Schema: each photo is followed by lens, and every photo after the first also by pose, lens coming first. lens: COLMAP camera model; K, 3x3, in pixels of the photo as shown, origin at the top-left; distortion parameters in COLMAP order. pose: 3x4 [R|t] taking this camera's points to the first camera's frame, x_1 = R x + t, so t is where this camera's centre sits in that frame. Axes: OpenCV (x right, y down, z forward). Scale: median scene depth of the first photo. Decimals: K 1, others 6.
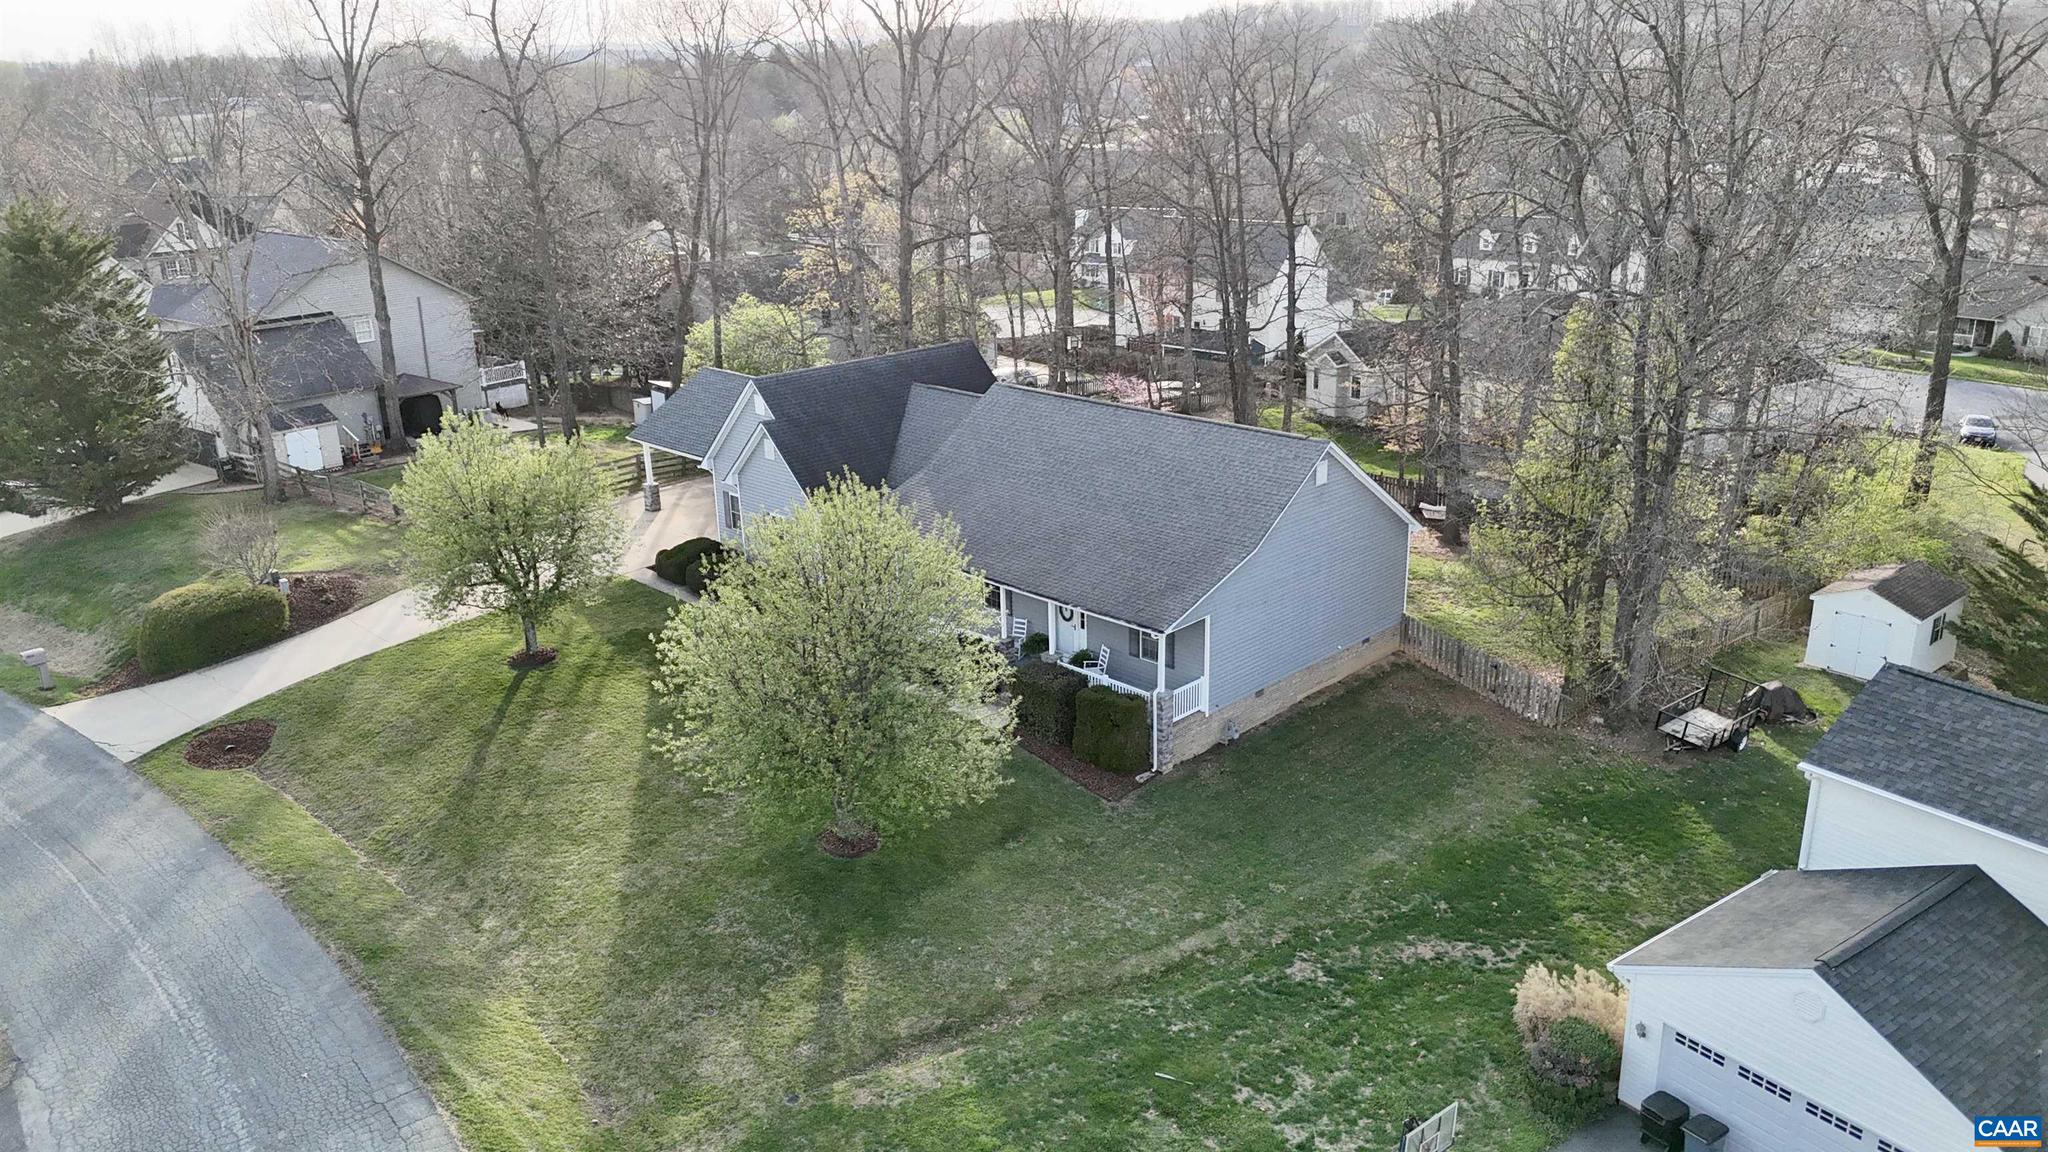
lens RADIAL K [[1514.8, 0, 1024.0], [0, 1514.8, 576.0], [0, 0, 1]] dist [0.084094, -0.103352]
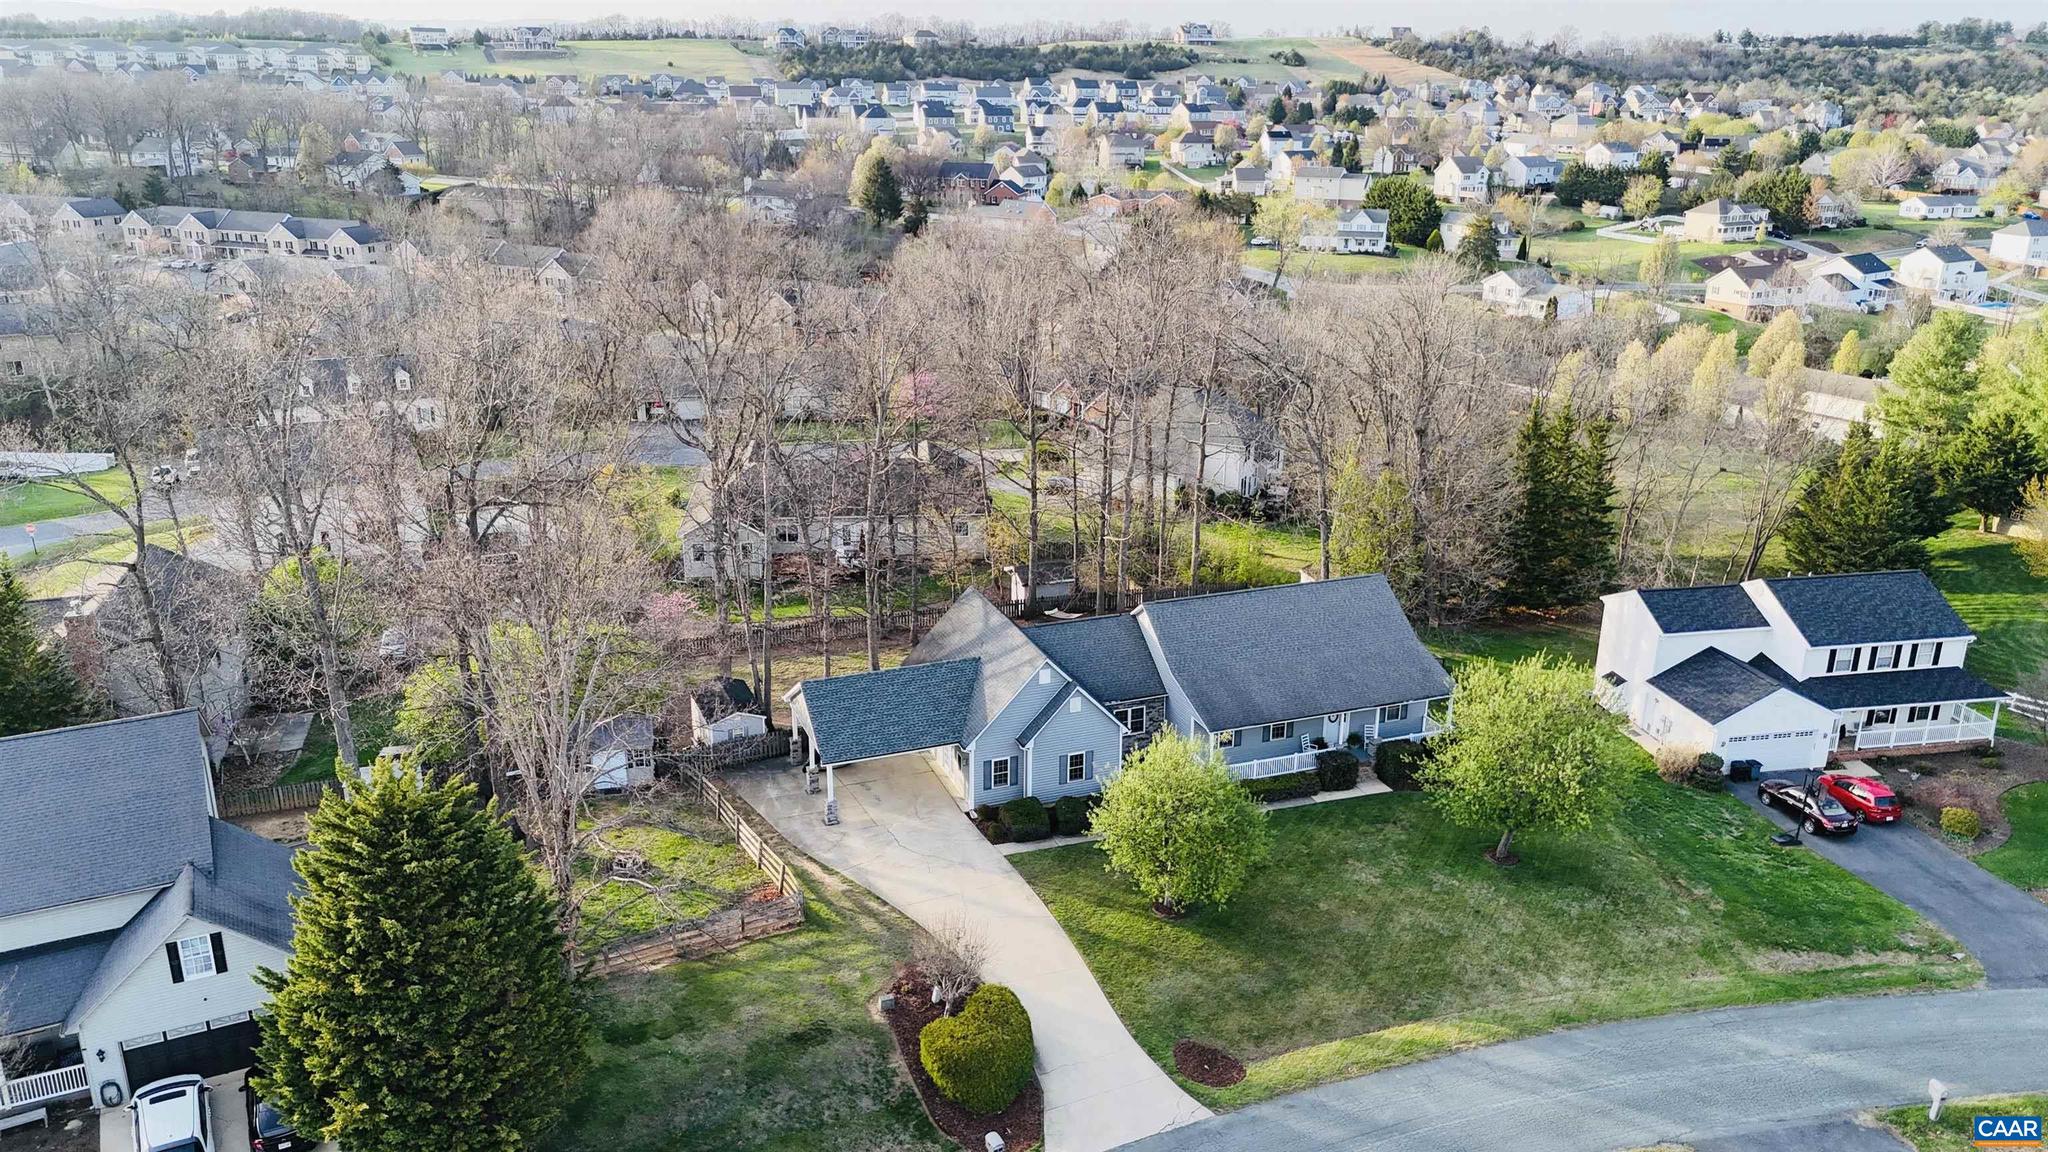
lens RADIAL K [[1516.6, 0, 1024.0], [0, 1516.6, 576.0], [0, 0, 1]] dist [0.060845, -0.057026]
pose [[0.395737, -0.255996, 0.881963, -1.613093], [0.272556, 0.949833, 0.153399, -0.496562], [-0.876987, 0.179678, 0.445657, 0.571292]]
